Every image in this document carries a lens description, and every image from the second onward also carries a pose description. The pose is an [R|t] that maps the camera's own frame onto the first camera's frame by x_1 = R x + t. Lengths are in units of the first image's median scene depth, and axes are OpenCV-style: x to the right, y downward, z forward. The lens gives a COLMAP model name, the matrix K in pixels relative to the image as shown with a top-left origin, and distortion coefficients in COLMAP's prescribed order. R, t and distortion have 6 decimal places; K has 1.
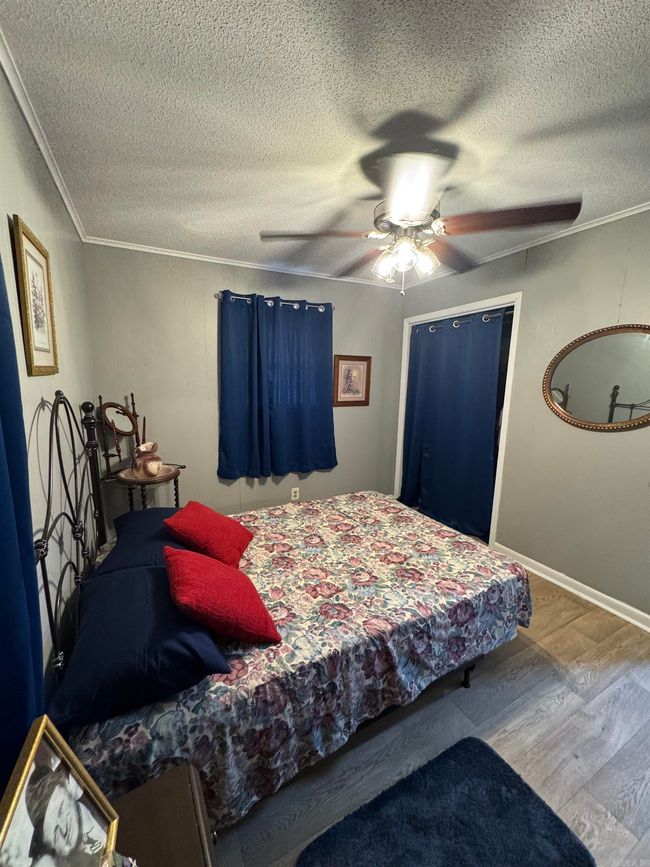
lens RADIAL K [[348.0, 0, 326.1], [0, 348.0, 448.1], [0, 0, 1]] dist [-0.000056, 0.000403]
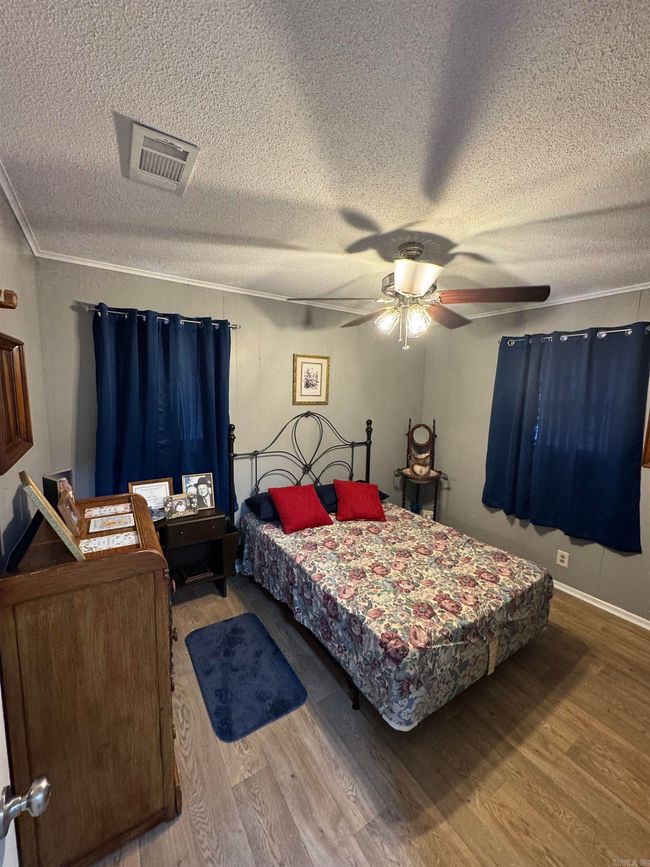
lens RADIAL K [[356.8, 0, 323.6], [0, 356.8, 457.8], [0, 0, 1]] dist [-0.002196, -0.000259]
pose [[0.053212, 0.178474, -0.982505, 1.284812], [-0.234904, 0.958526, 0.161396, -0.191606], [0.970561, 0.222206, 0.092930, 0.615802]]
